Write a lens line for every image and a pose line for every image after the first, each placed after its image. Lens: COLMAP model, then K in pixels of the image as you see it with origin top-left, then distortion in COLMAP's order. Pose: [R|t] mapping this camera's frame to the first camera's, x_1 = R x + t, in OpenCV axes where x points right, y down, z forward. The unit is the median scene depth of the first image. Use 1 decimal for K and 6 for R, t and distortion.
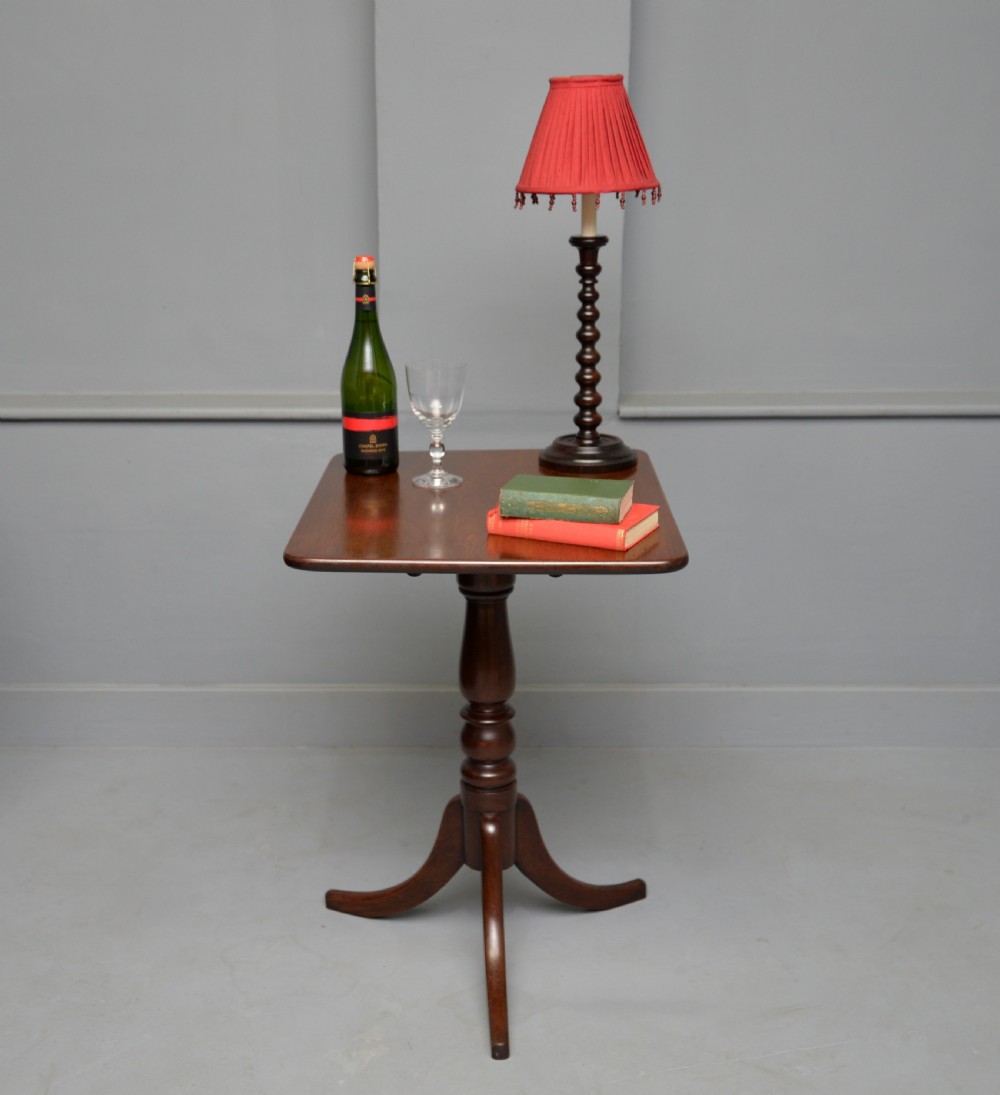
lens RADIAL K [[1525.8, 0, 453.3], [0, 1525.8, 601.1], [0, 0, 1]] dist [-0.017904, -0.027437]
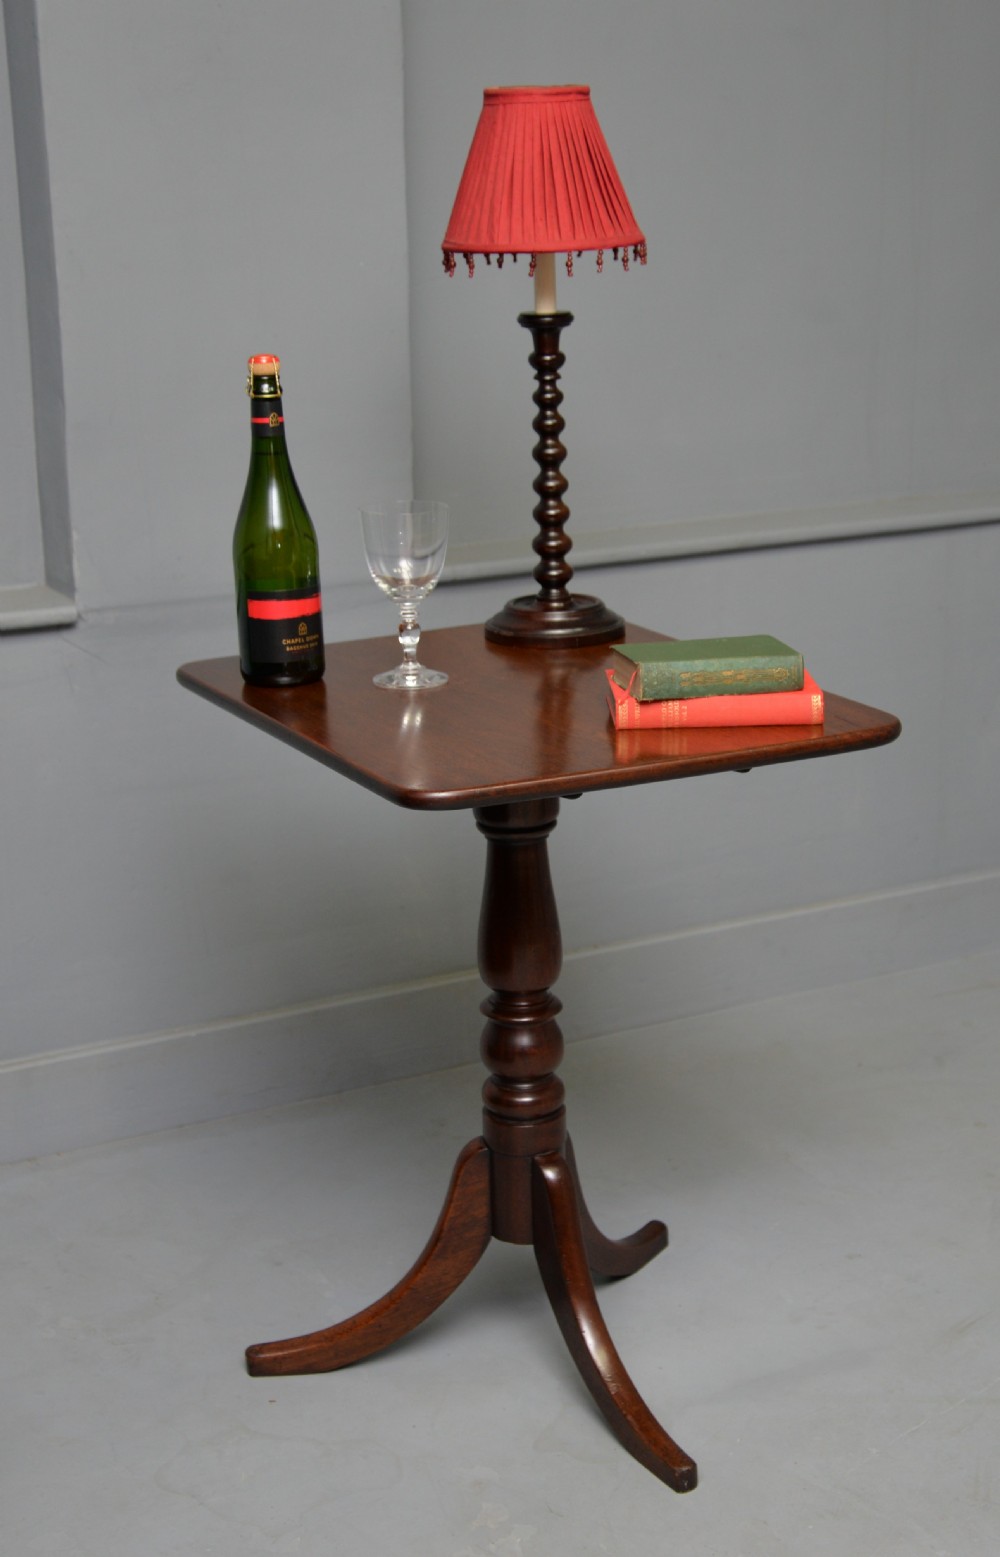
lens RADIAL K [[2364.6, 0, 588.2], [0, 2364.6, 779.0], [0, 0, 1]] dist [0.042528, 0.036365]
pose [[0.861900, -0.134591, 0.488890, -0.457788], [0.163159, 0.986469, -0.016069, -0.005598], [-0.480112, 0.093617, 0.872198, 0.053667]]
